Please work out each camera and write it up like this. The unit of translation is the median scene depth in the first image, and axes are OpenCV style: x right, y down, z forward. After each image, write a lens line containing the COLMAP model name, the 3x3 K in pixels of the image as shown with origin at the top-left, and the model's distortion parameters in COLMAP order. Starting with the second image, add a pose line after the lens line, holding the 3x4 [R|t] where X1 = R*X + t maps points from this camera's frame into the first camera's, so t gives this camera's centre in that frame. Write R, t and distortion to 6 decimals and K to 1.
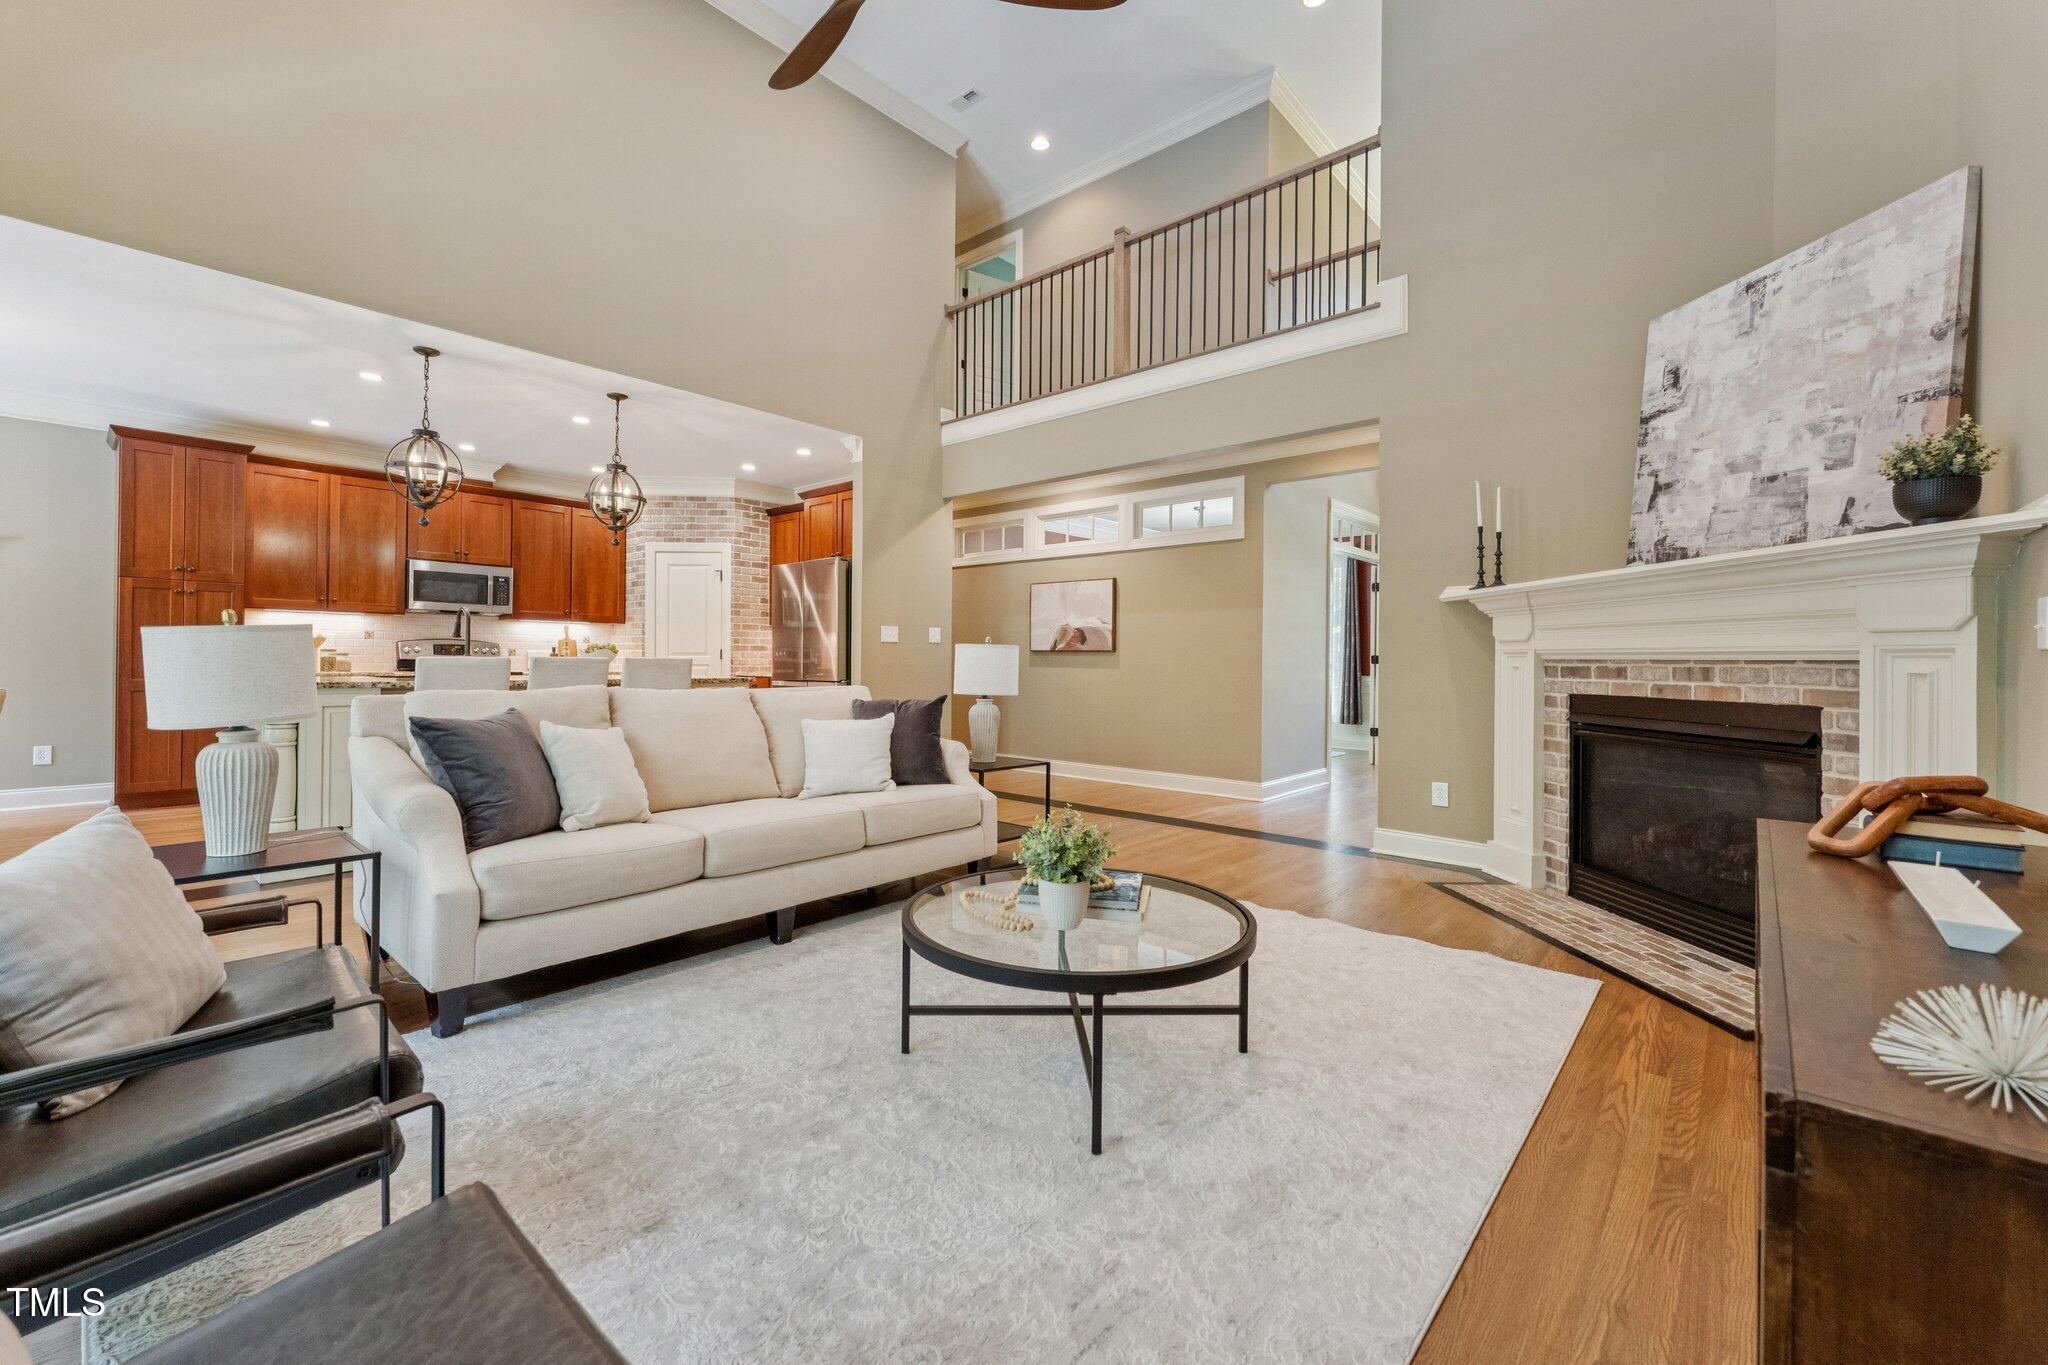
lens RADIAL K [[830.7, 0, 1013.0], [0, 830.7, 658.1], [0, 0, 1]] dist [-0.001634, -0.000017]
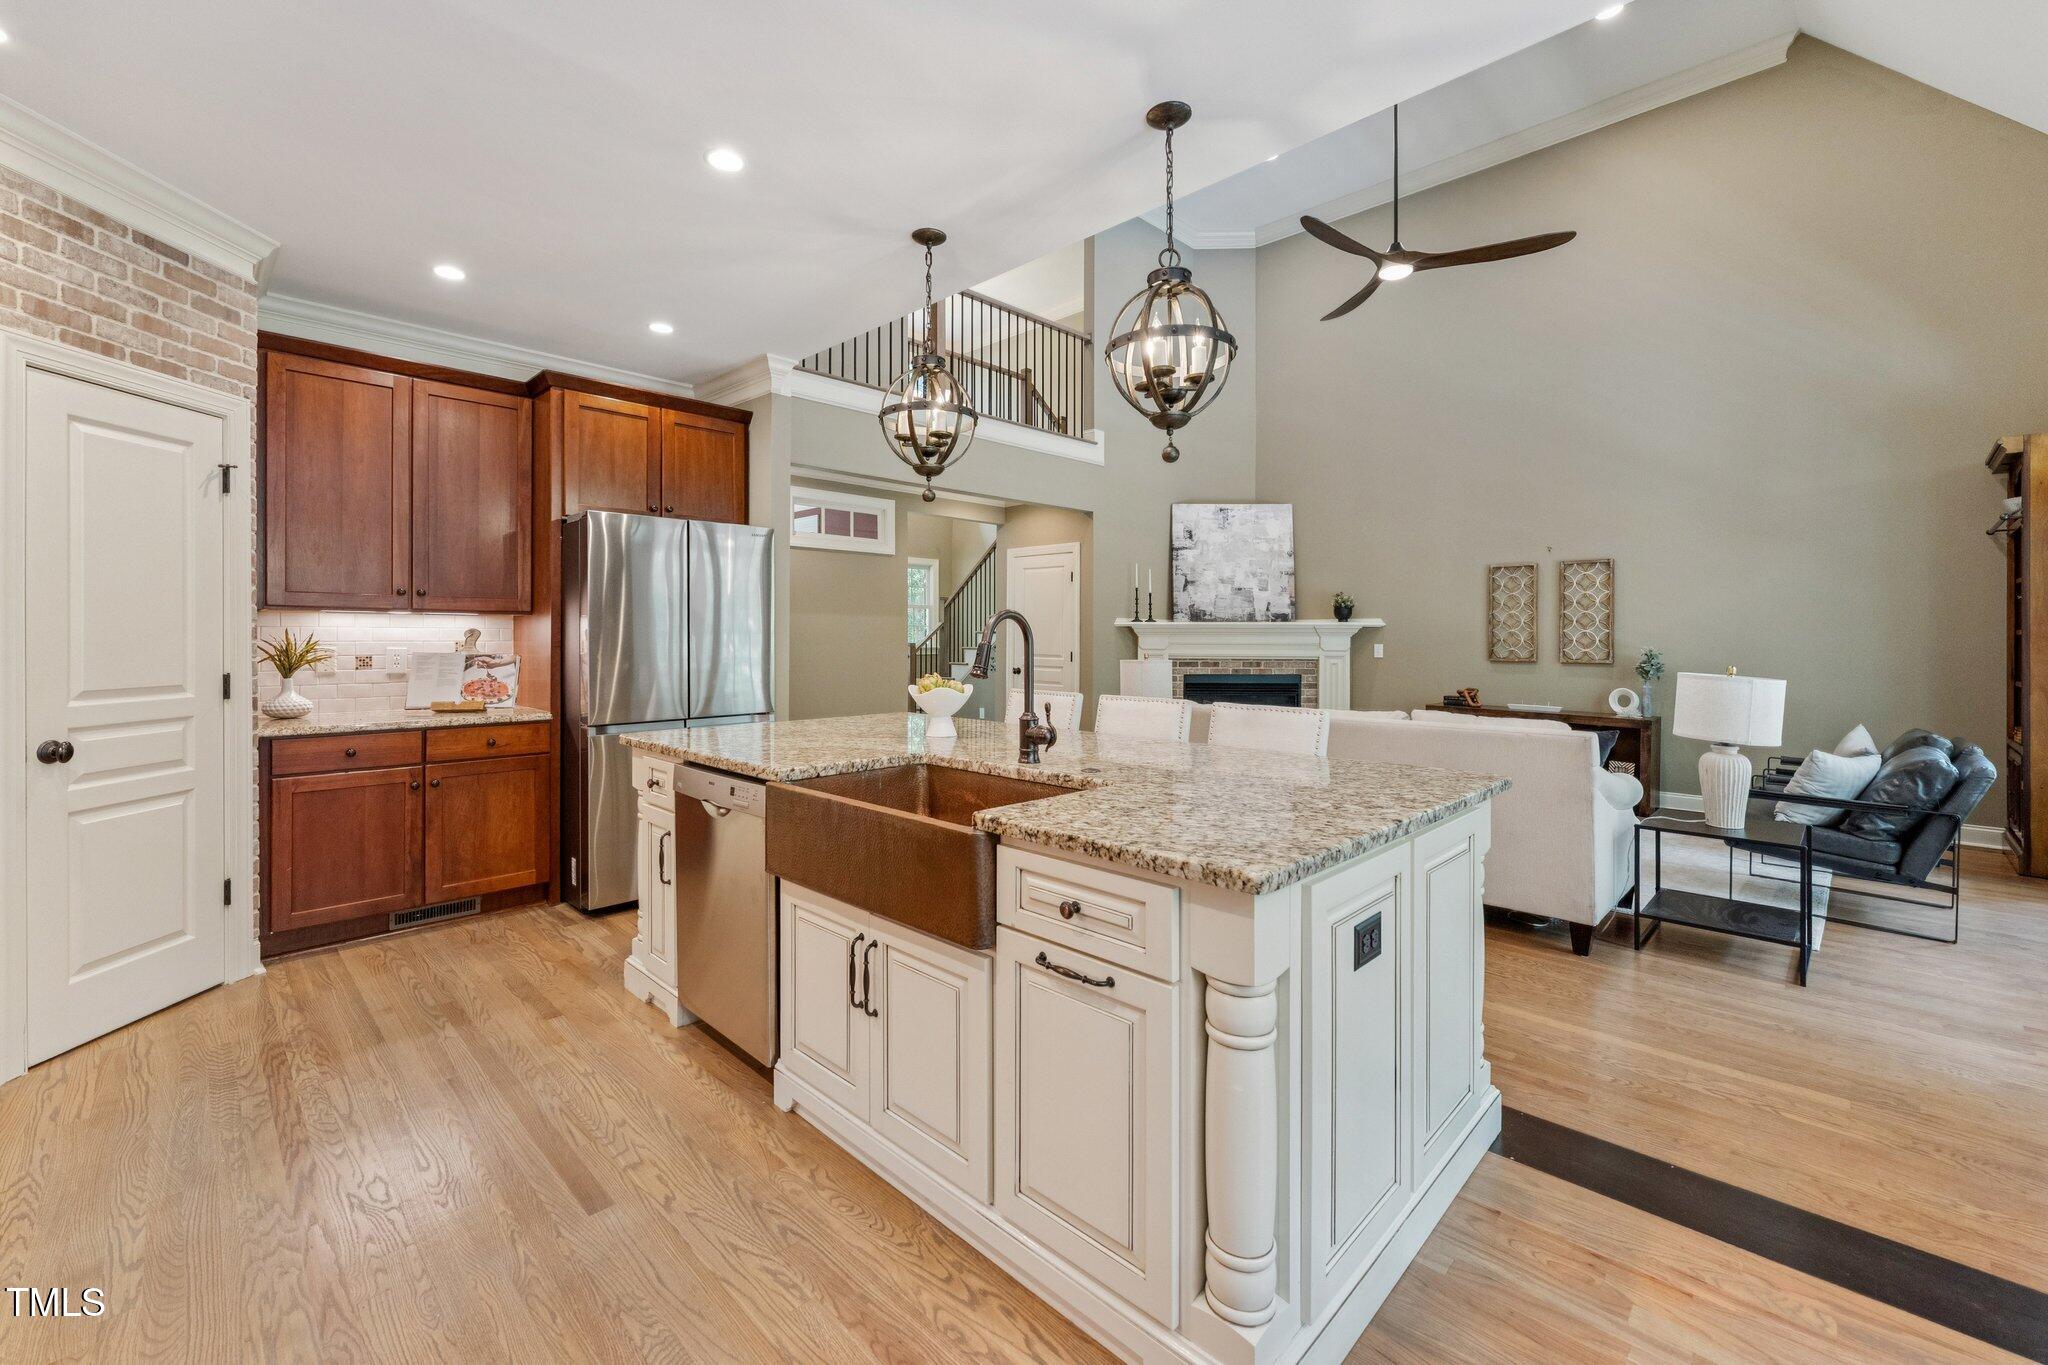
lens RADIAL K [[841.9, 0, 1013.6], [0, 841.9, 635.0], [0, 0, 1]] dist [-0.000022, 0.000253]
pose [[0.059875, -0.005314, 0.998192, -1.365276], [-0.005623, 0.999968, 0.005660, -0.062245], [-0.998190, -0.005952, 0.059843, 1.180666]]
